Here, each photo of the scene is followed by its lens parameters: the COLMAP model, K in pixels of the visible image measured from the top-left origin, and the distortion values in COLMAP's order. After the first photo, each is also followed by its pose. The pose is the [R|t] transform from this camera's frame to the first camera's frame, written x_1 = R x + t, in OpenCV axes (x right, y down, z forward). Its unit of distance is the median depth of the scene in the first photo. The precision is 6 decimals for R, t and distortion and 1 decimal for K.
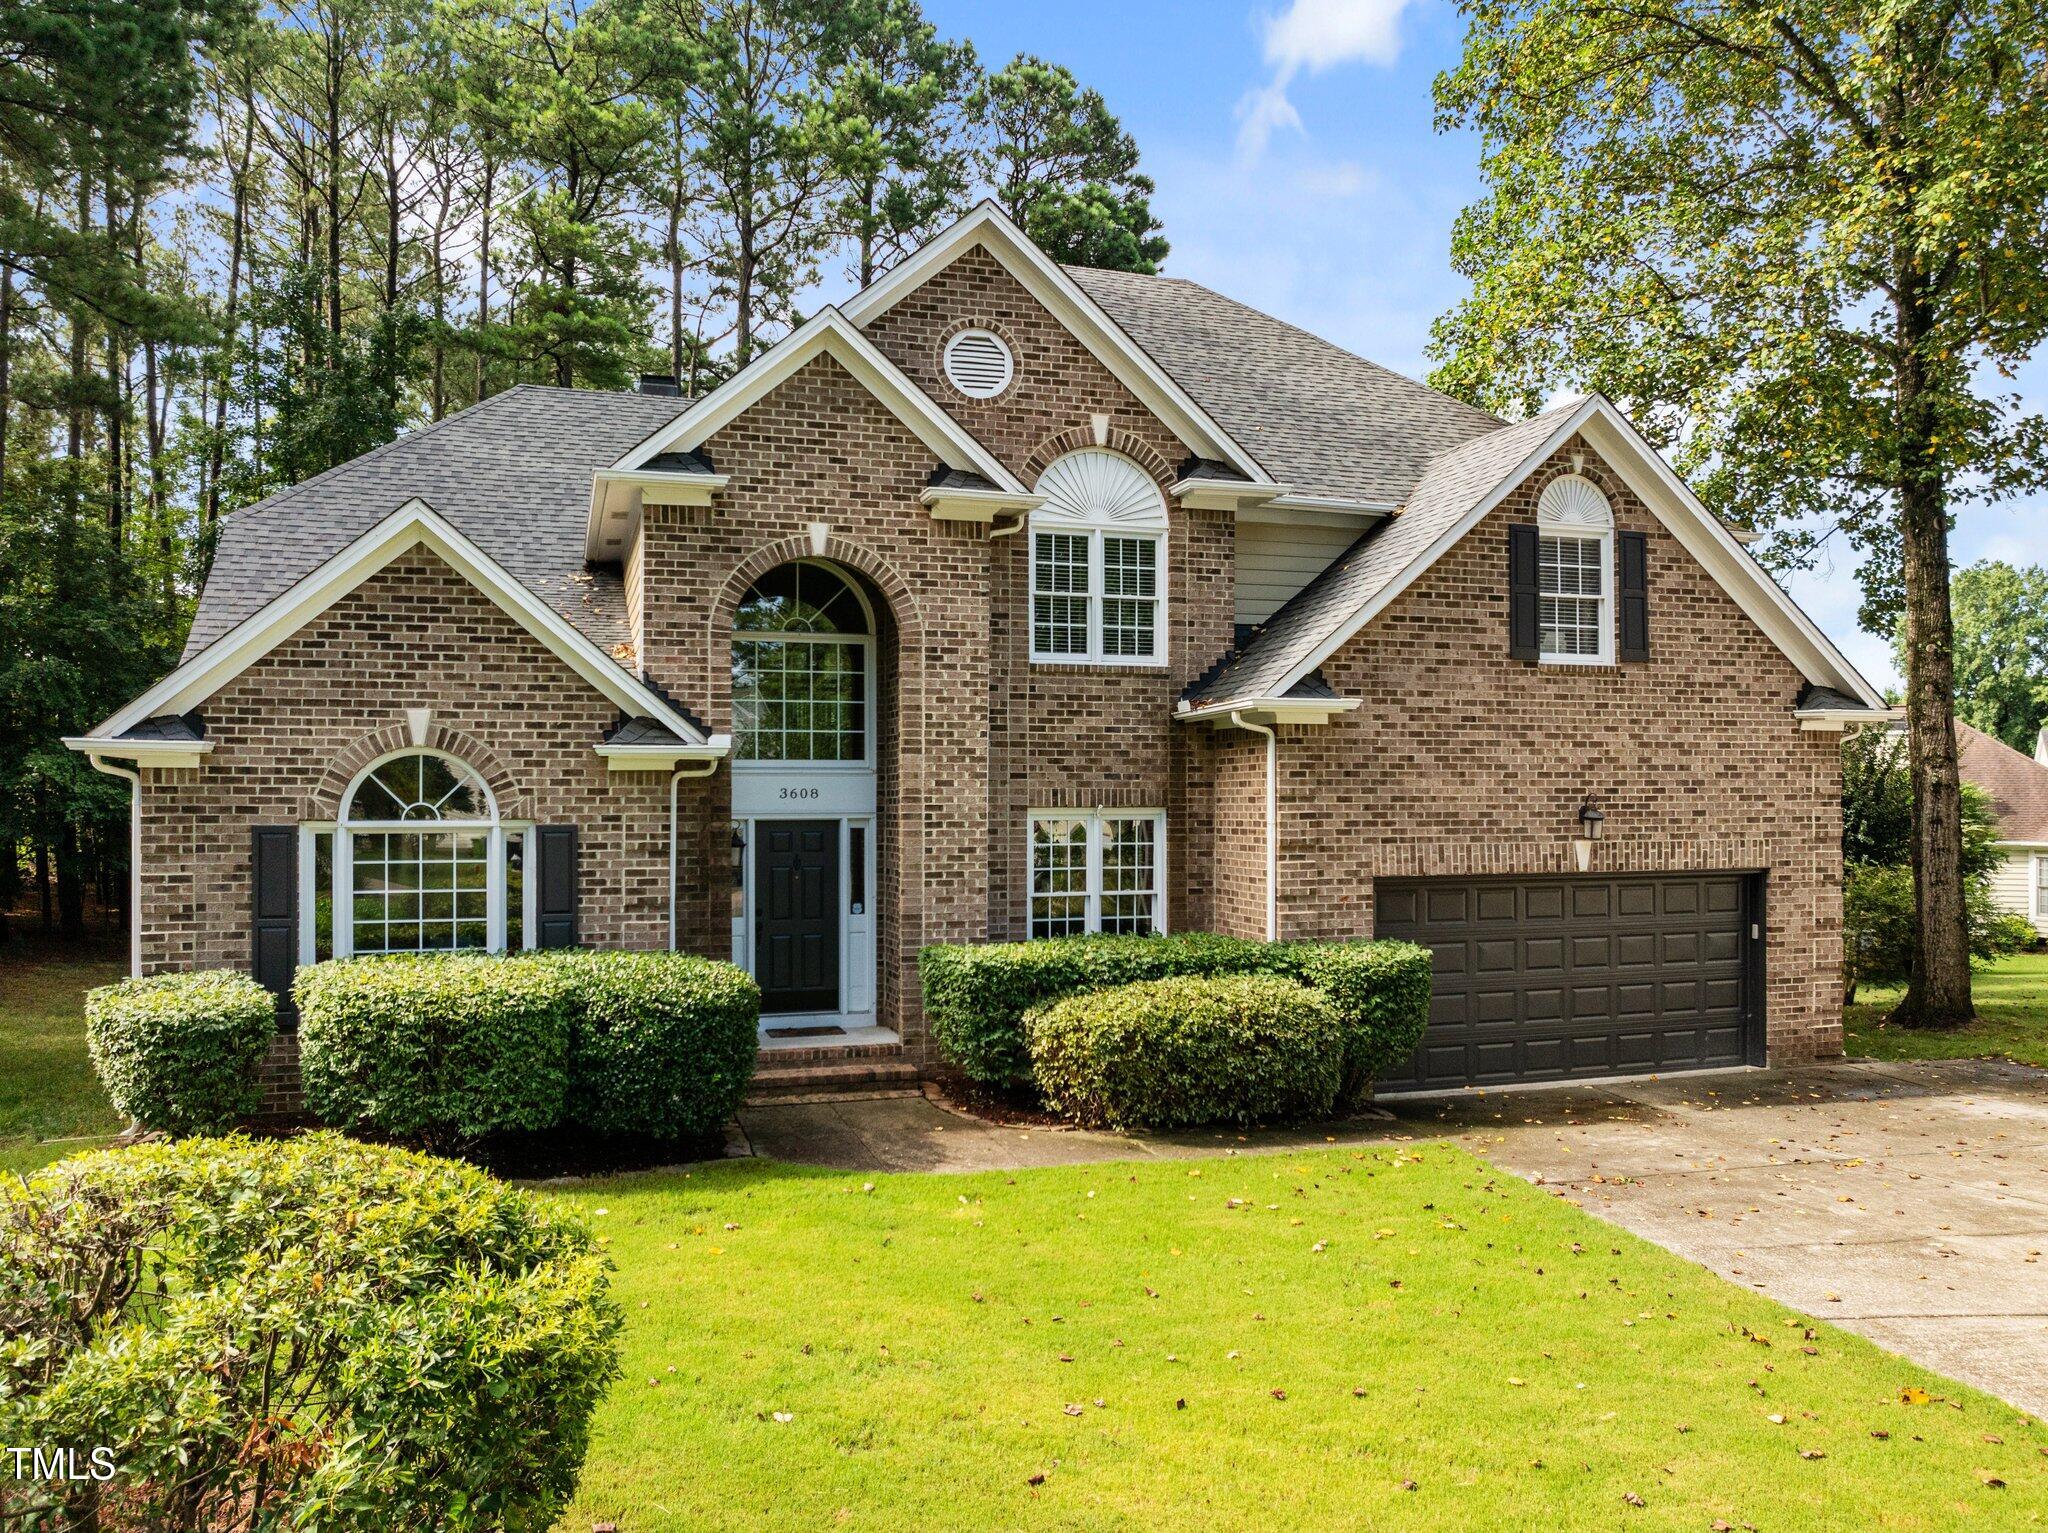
lens RADIAL K [[1445.4, 0, 1003.5], [0, 1445.4, 785.7], [0, 0, 1]] dist [-0.045680, 0.001115]
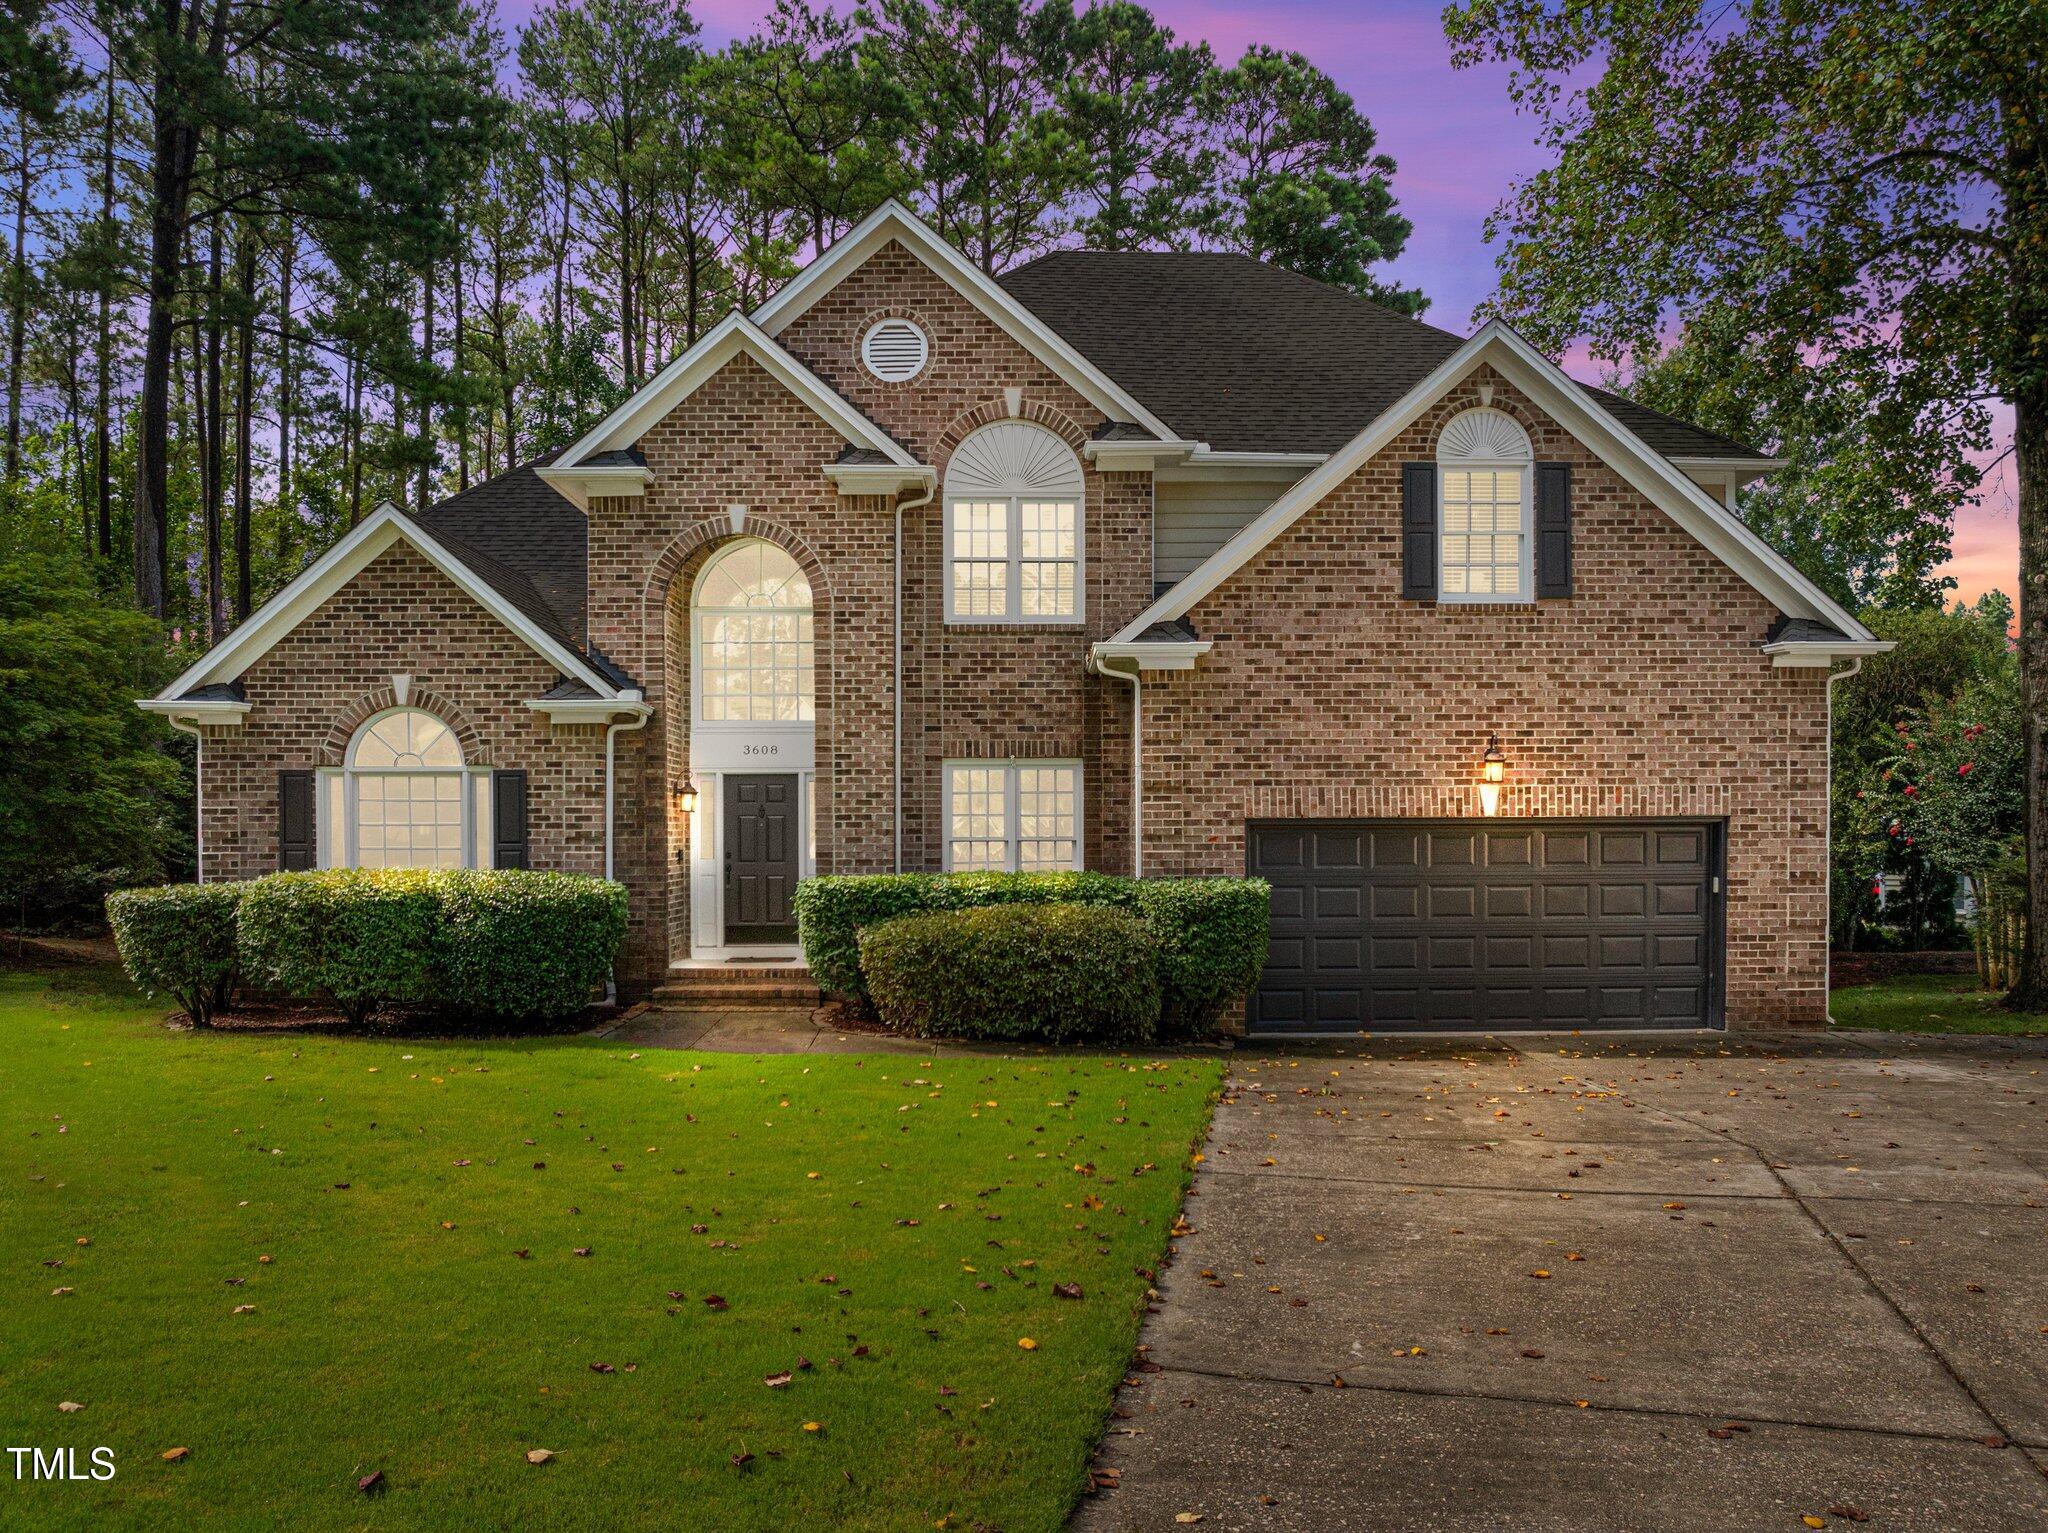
lens RADIAL K [[1439.3, 0, 995.4], [0, 1439.3, 848.1], [0, 0, 1]] dist [-0.049012, 0.013961]
pose [[0.958928, 0.003177, -0.283631, 0.370874], [0.004435, 0.999647, 0.026193, 0.056416], [0.283614, -0.026375, 0.958576, -0.026120]]
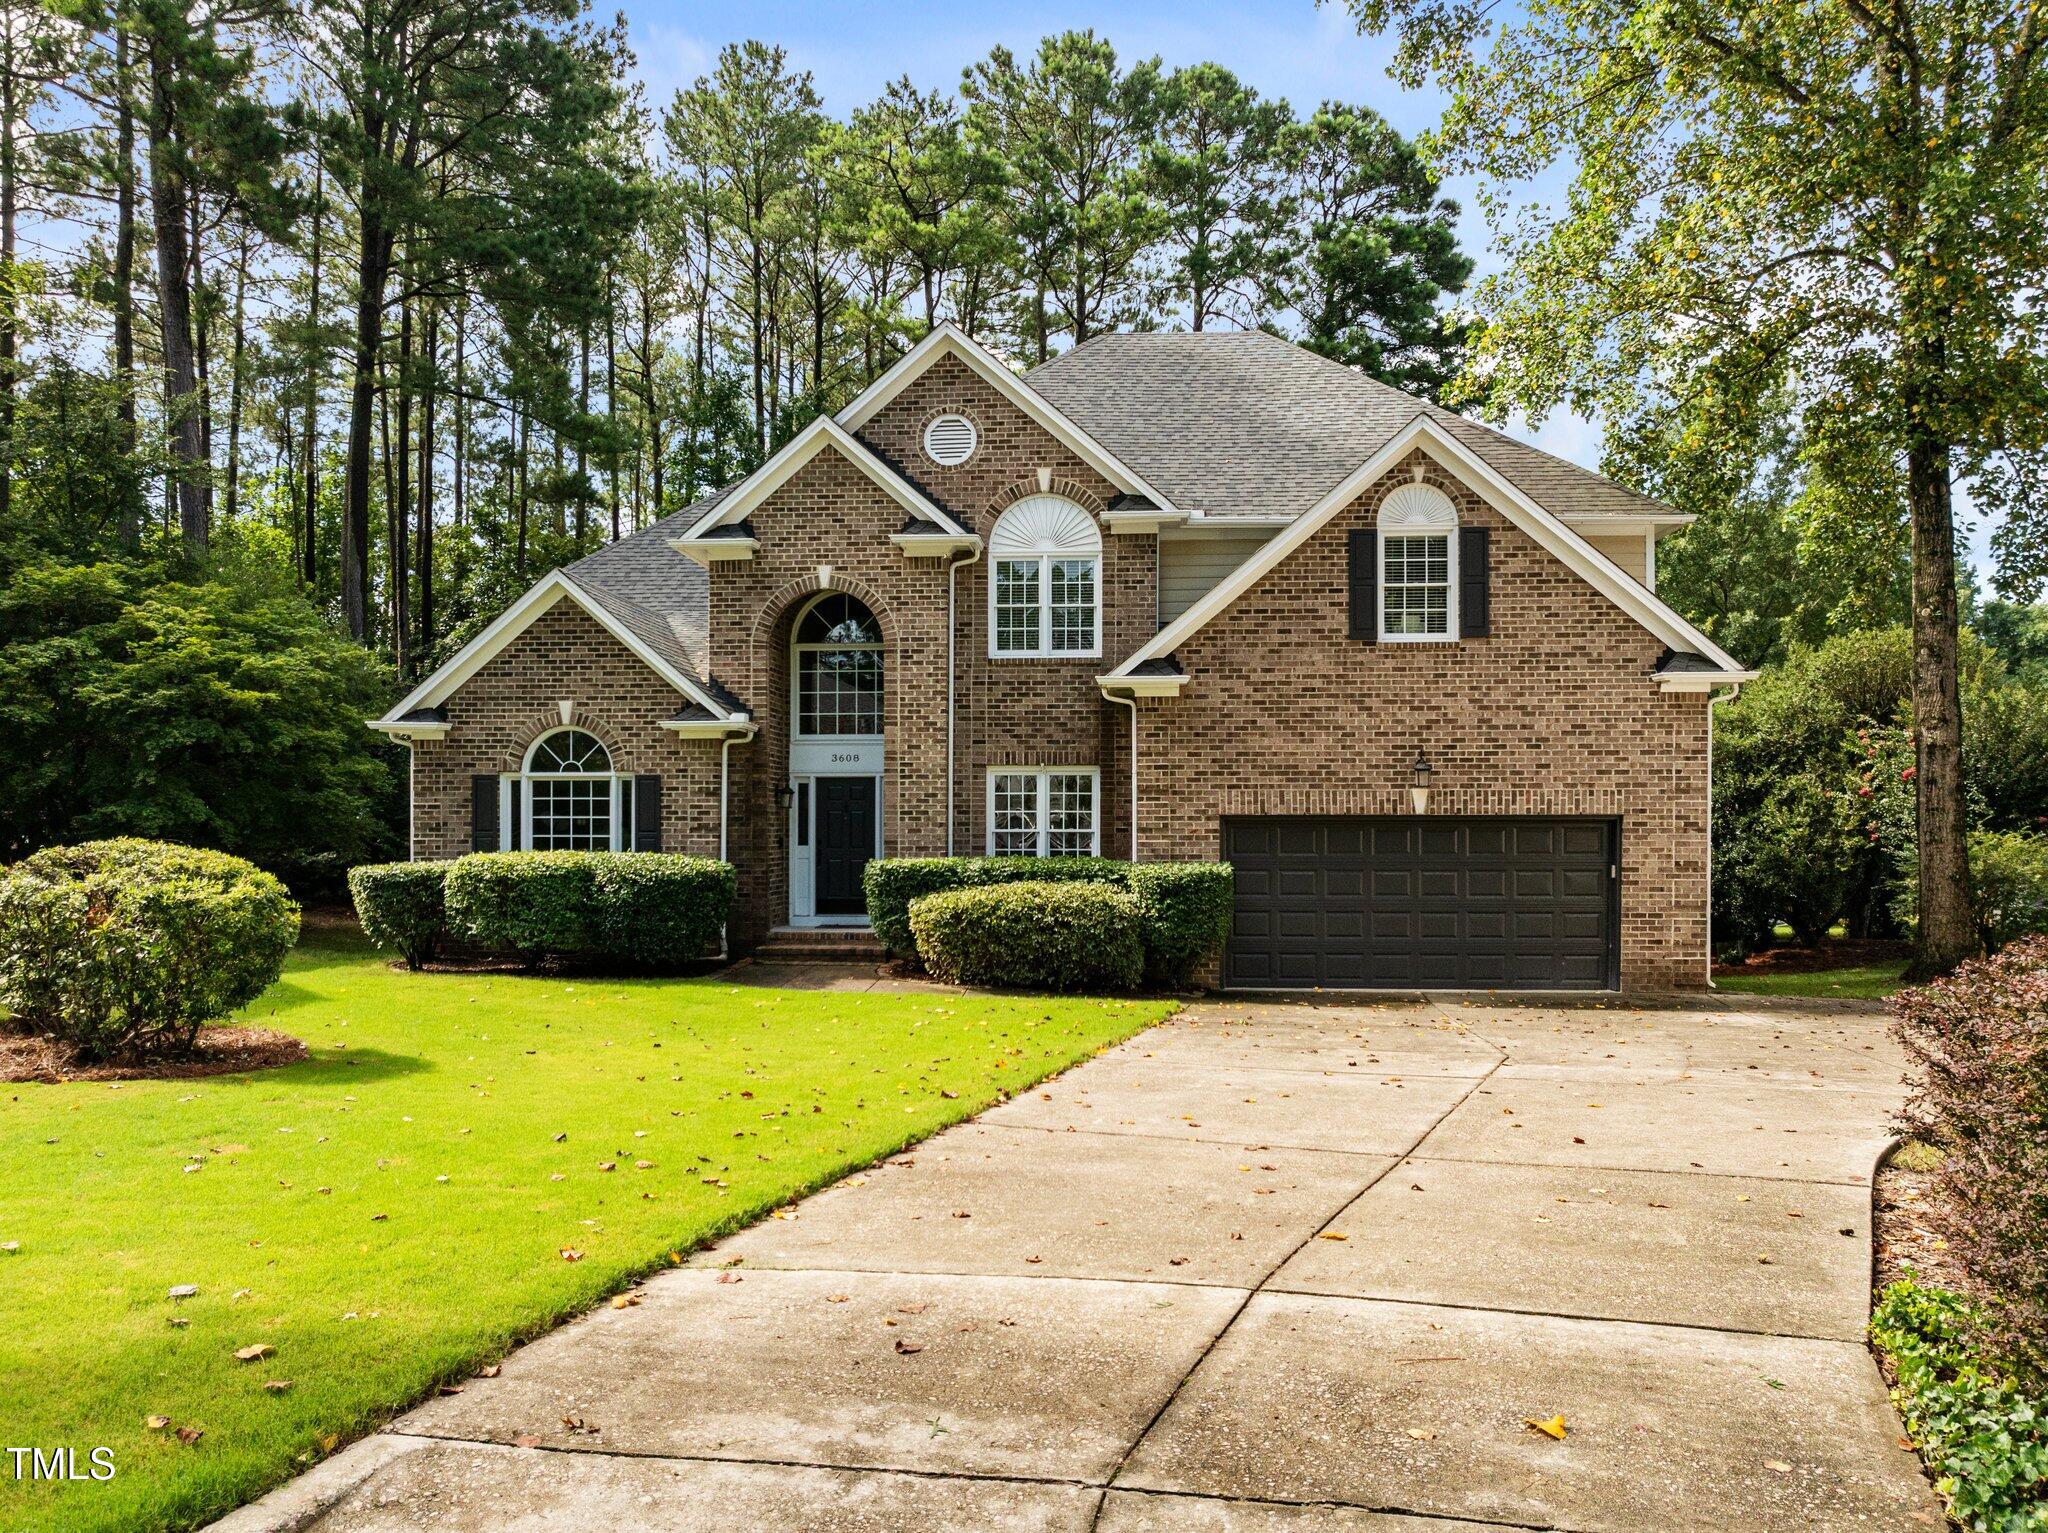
lens RADIAL K [[1413.2, 0, 1001.2], [0, 1413.2, 824.5], [0, 0, 1]] dist [-0.042926, 0.014140]
pose [[0.930126, 0.004370, -0.367214, 0.528850], [0.001140, 0.999890, 0.014786, 0.052267], [0.367238, -0.014171, 0.930019, -0.231771]]
